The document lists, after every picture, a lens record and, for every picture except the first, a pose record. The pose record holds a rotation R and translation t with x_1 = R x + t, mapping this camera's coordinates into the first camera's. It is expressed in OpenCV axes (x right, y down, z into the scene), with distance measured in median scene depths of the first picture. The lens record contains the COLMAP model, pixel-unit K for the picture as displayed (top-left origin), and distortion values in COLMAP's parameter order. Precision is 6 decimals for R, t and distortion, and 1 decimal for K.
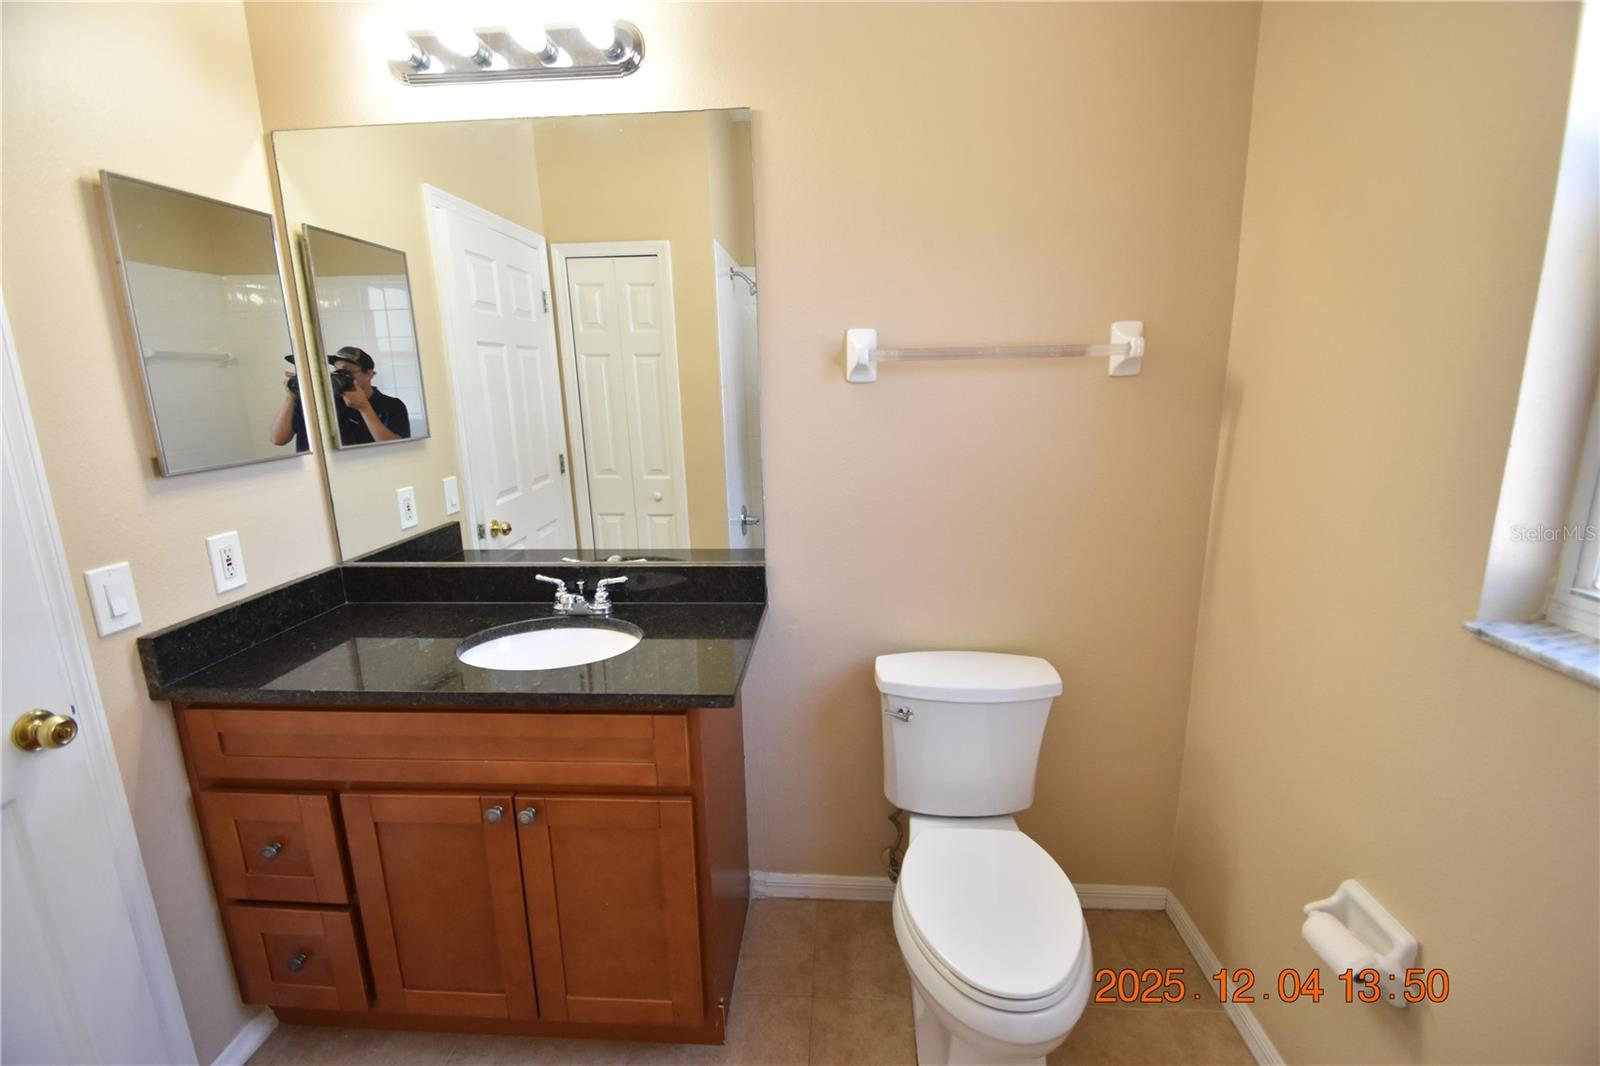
lens RADIAL K [[698.3, 0, 798.1], [0, 698.3, 541.9], [0, 0, 1]] dist [0.017479, -0.019948]
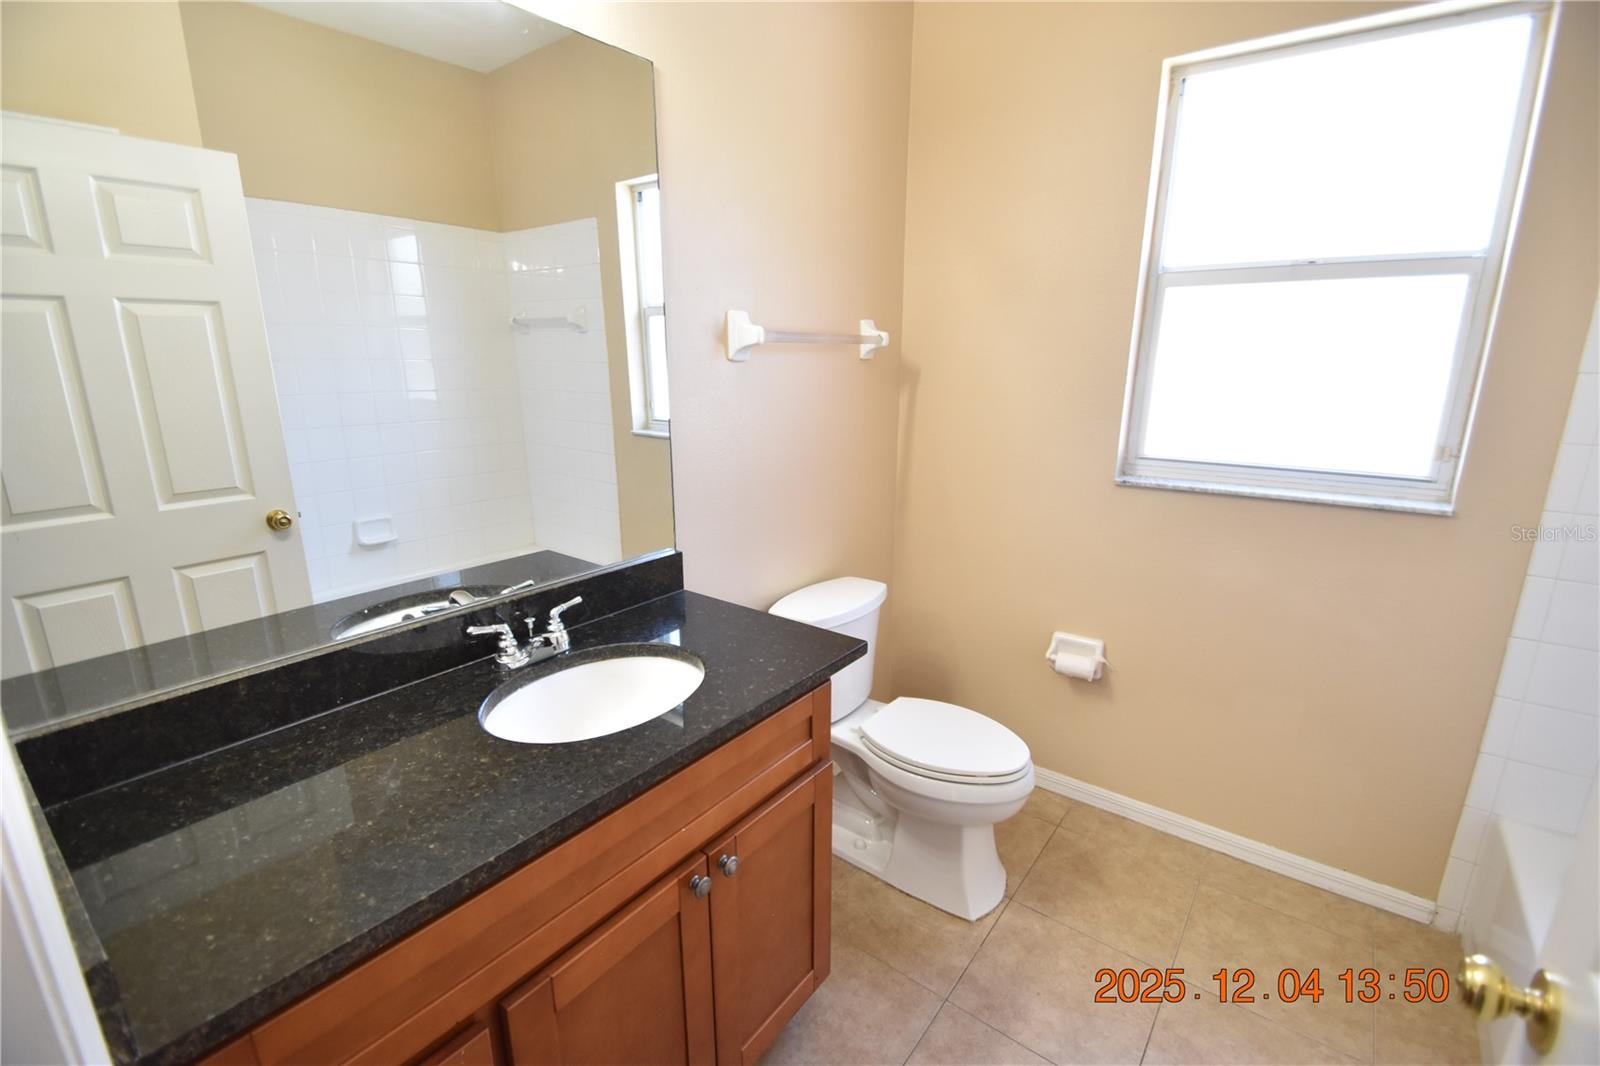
lens RADIAL K [[698.3, 0, 798.1], [0, 698.3, 541.9], [0, 0, 1]] dist [0.017479, -0.019948]
pose [[0.560769, -0.193017, 0.805160, -0.788279], [0.175349, 0.978075, 0.112344, -0.062635], [-0.809191, 0.078185, 0.582320, 0.332594]]
